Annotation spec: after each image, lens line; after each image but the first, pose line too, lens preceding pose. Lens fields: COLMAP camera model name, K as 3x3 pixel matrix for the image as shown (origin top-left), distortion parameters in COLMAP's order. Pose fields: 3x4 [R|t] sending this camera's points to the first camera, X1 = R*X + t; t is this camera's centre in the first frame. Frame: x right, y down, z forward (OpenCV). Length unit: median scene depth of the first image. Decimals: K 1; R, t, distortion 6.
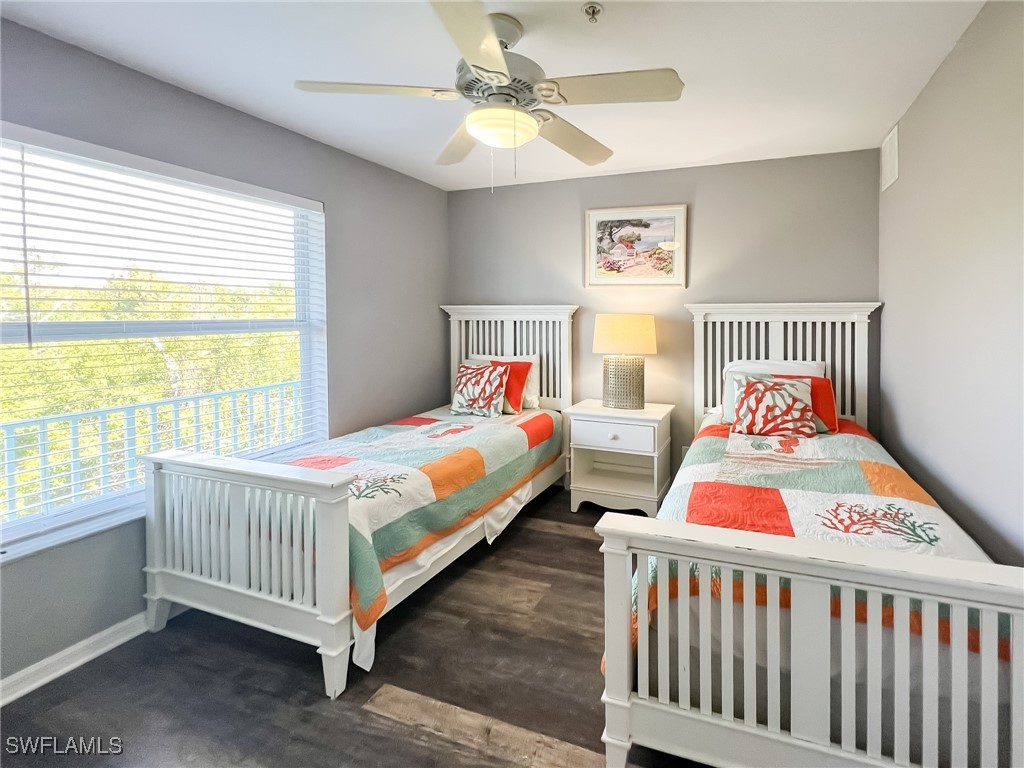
lens RADIAL K [[427.6, 0, 512.0], [0, 427.6, 384.0], [0, 0, 1]] dist [0.001884, 0.000322]
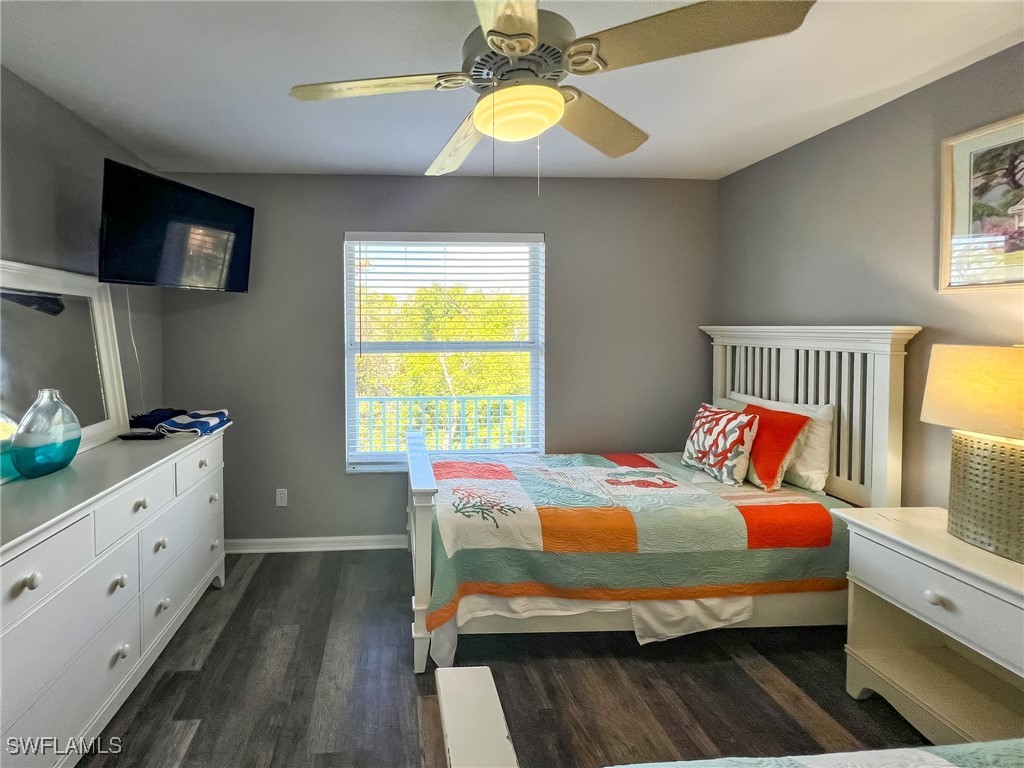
lens RADIAL K [[427.6, 0, 512.0], [0, 427.6, 384.0], [0, 0, 1]] dist [0.001884, 0.000322]
pose [[0.525533, 0.110675, -0.843543, 0.353355], [-0.132890, 0.990011, 0.047101, -0.072708], [0.840330, 0.087345, 0.534992, 0.310111]]
